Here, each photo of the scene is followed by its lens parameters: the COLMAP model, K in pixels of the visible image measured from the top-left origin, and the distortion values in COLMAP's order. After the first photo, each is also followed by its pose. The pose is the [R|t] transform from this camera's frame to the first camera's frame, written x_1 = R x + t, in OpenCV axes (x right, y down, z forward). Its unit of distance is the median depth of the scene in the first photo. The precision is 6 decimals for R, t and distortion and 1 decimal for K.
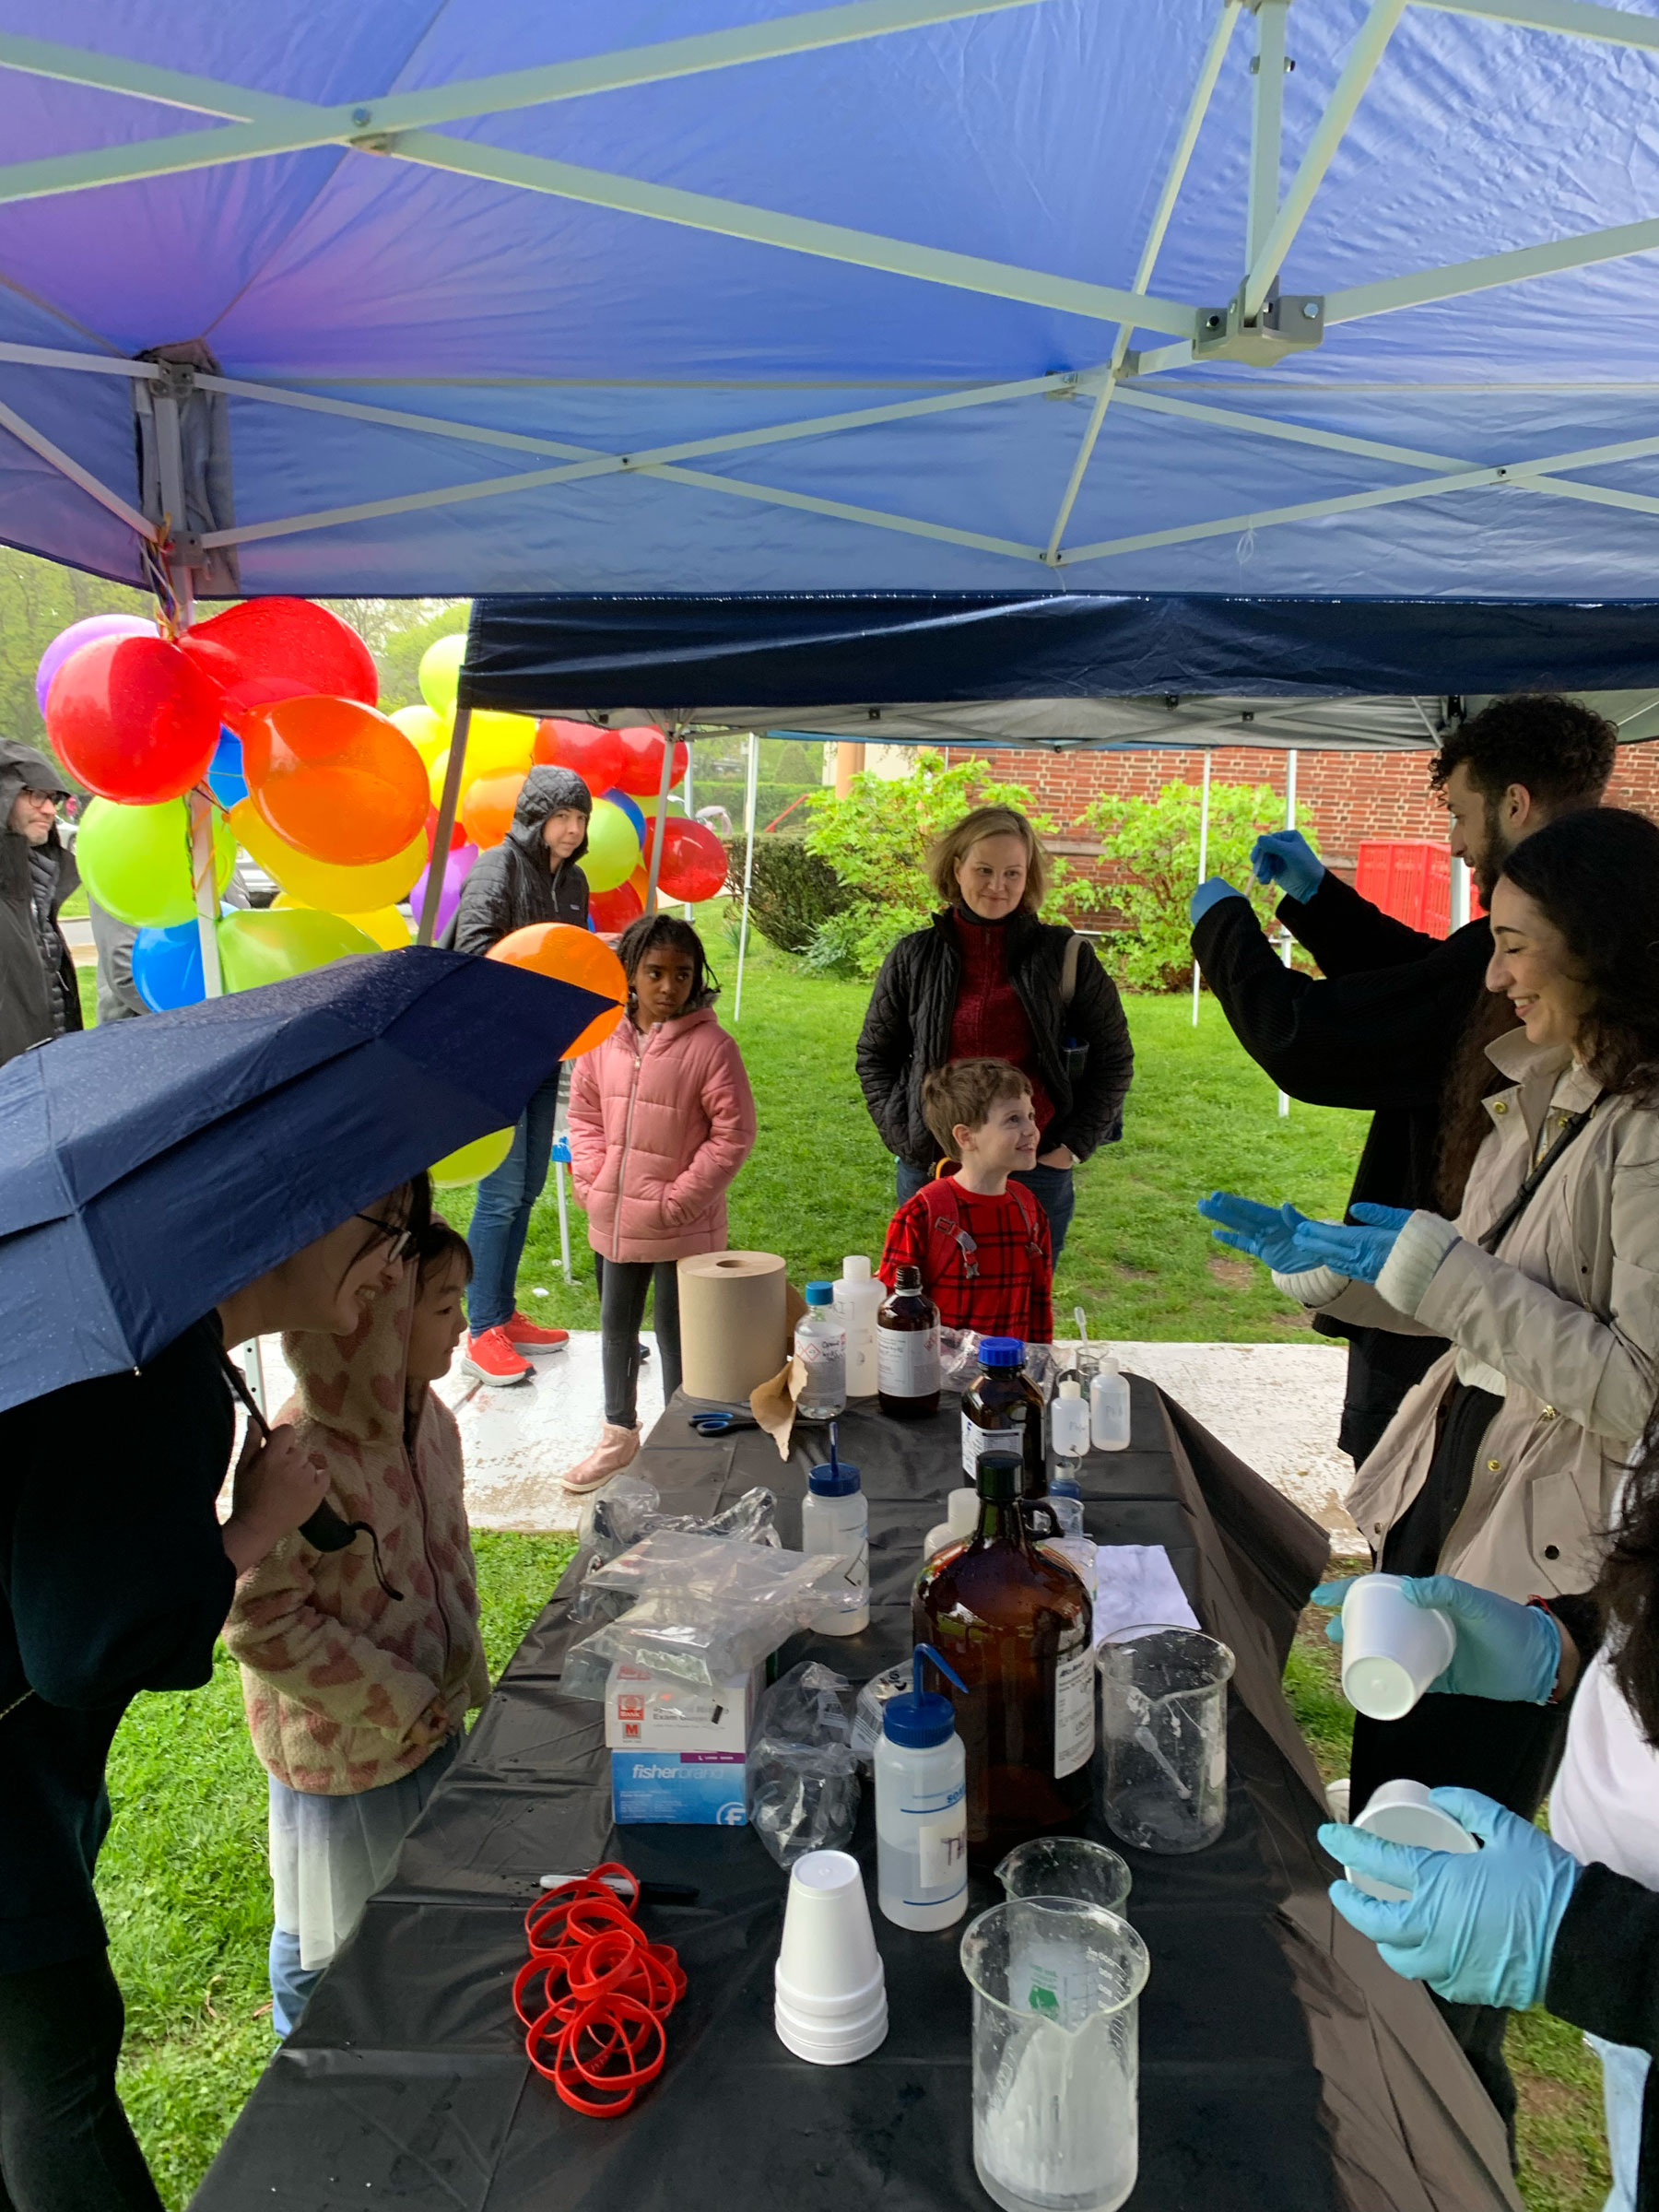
lens RADIAL K [[1870.9, 0, 829.5], [0, 1870.9, 1106.0], [0, 0, 1]] dist [-0.004183, 0.004798]
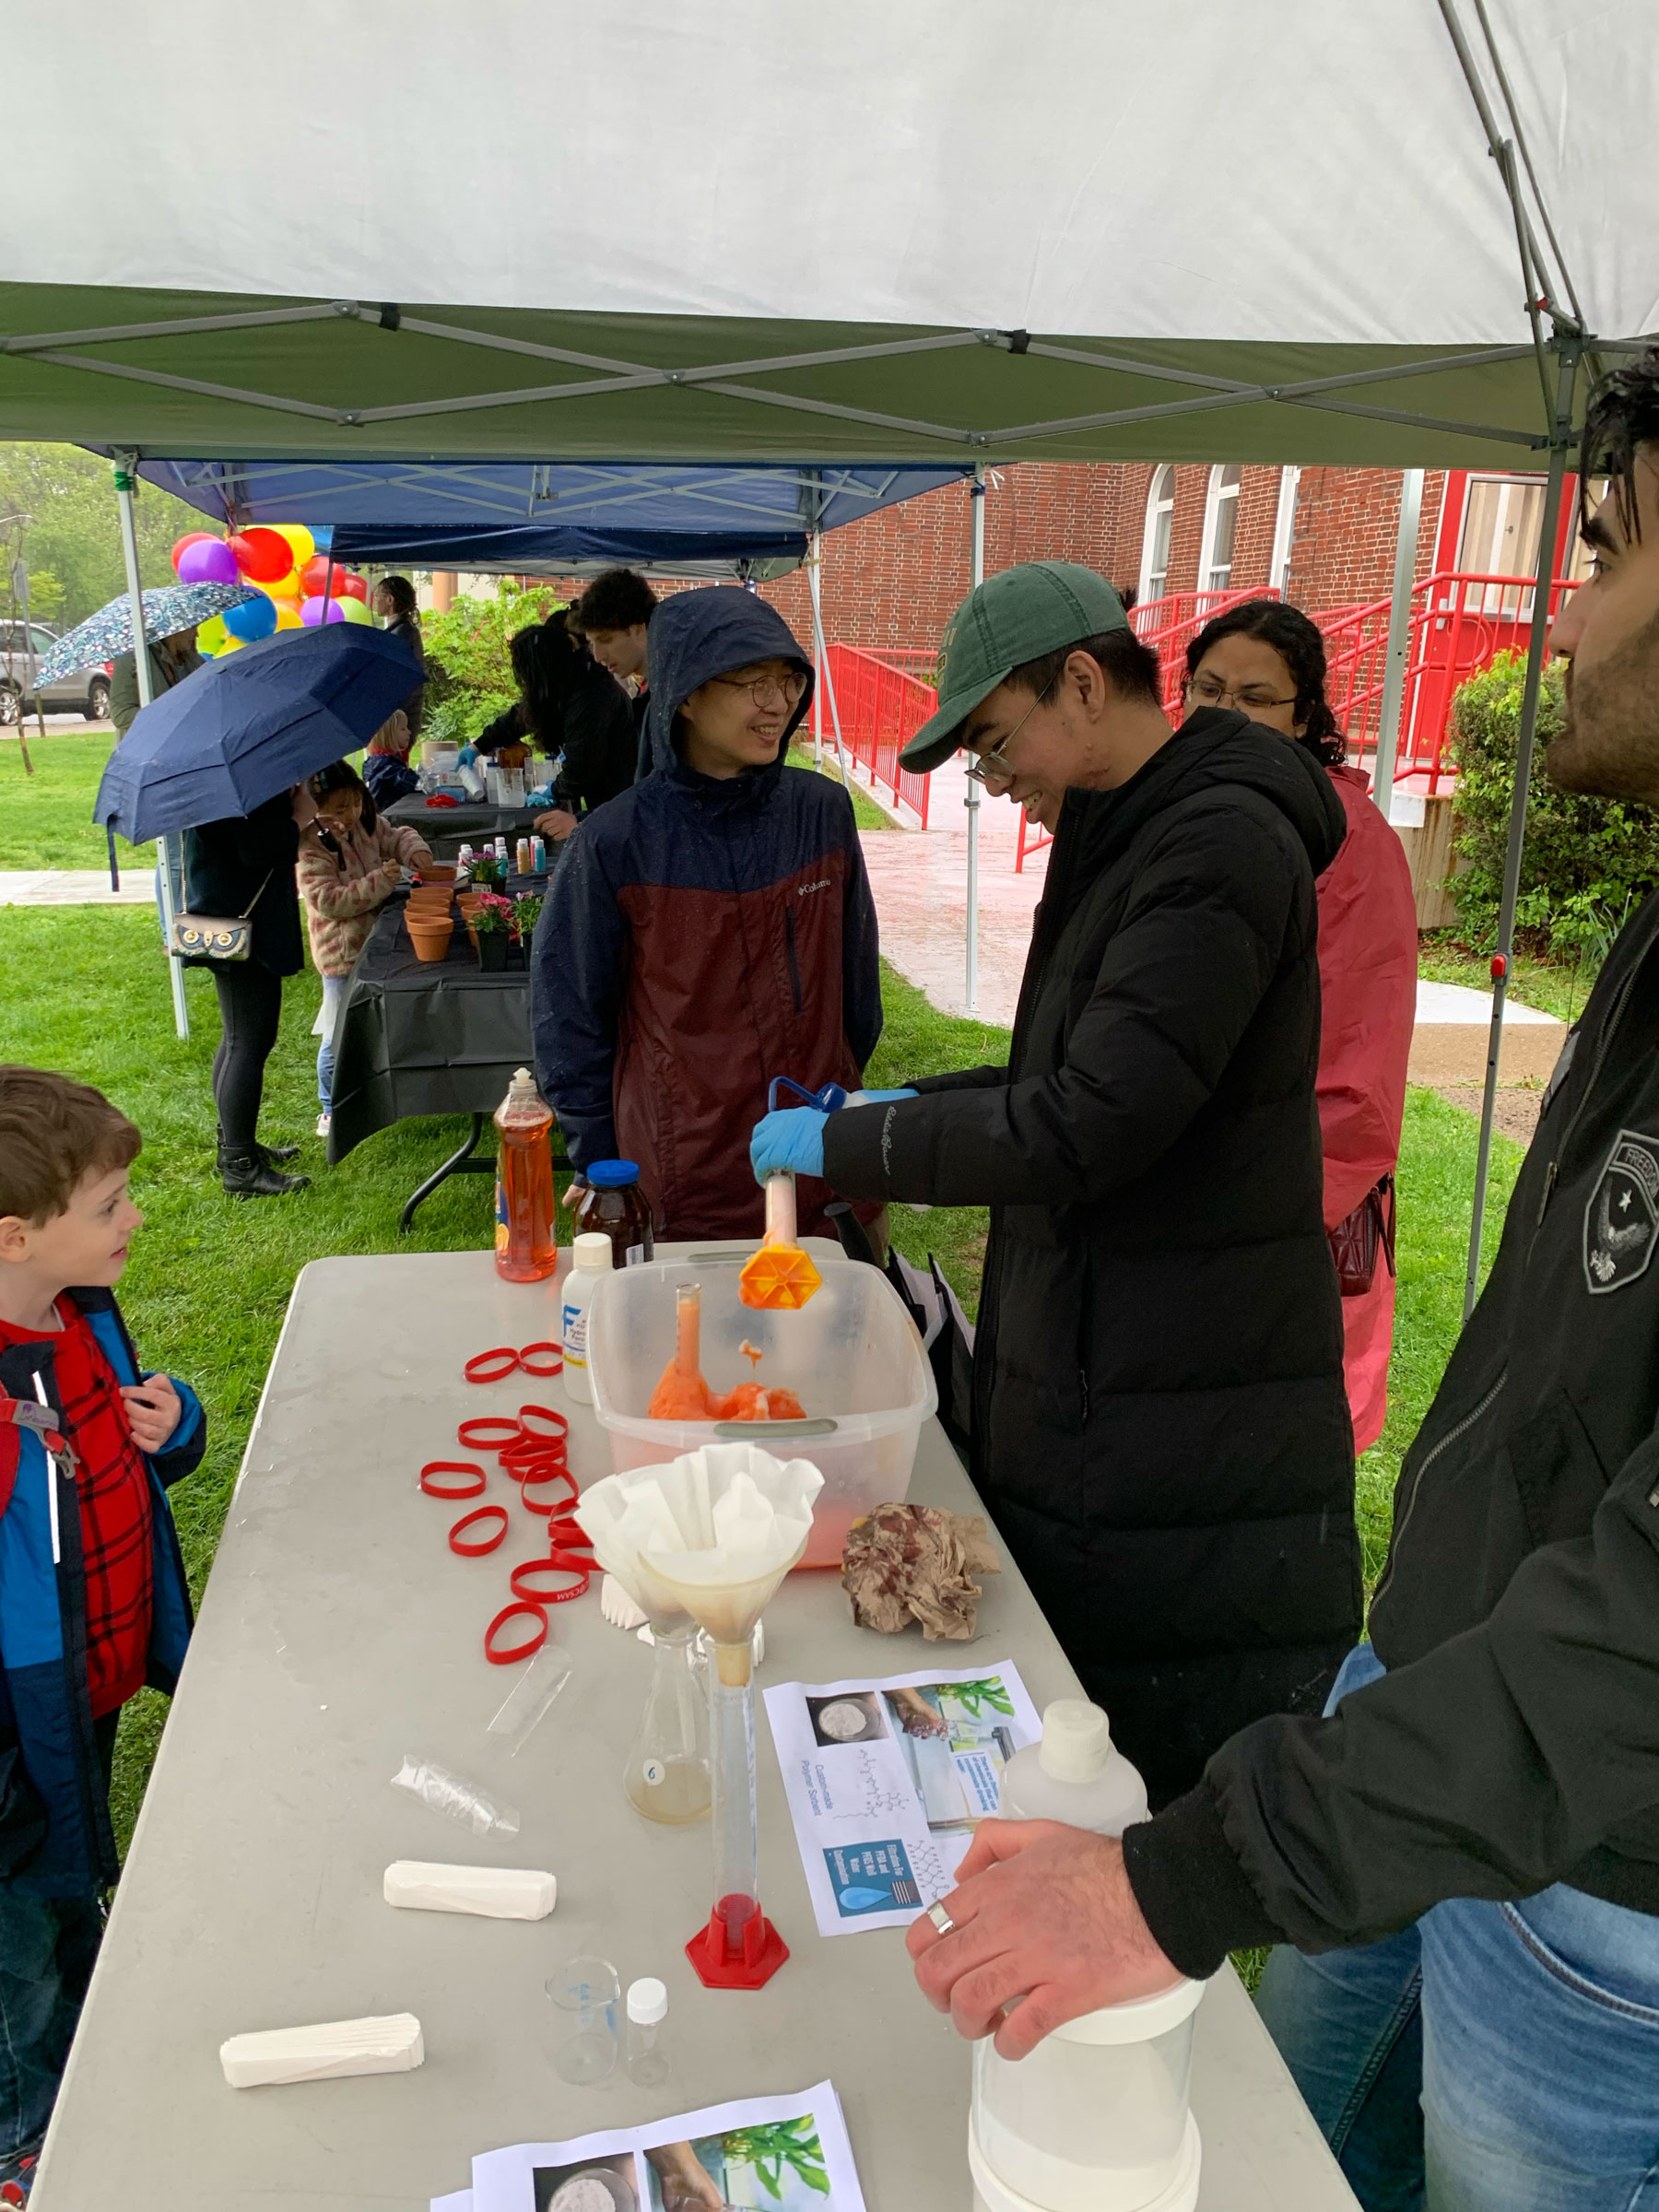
lens RADIAL K [[1870.9, 0, 829.5], [0, 1870.9, 1106.0], [0, 0, 1]] dist [-0.004183, 0.004798]
pose [[0.978539, -0.048911, 0.200172, -0.014631], [0.031464, 0.995496, 0.089435, 0.099577], [-0.203645, -0.081217, 0.975670, -0.522320]]
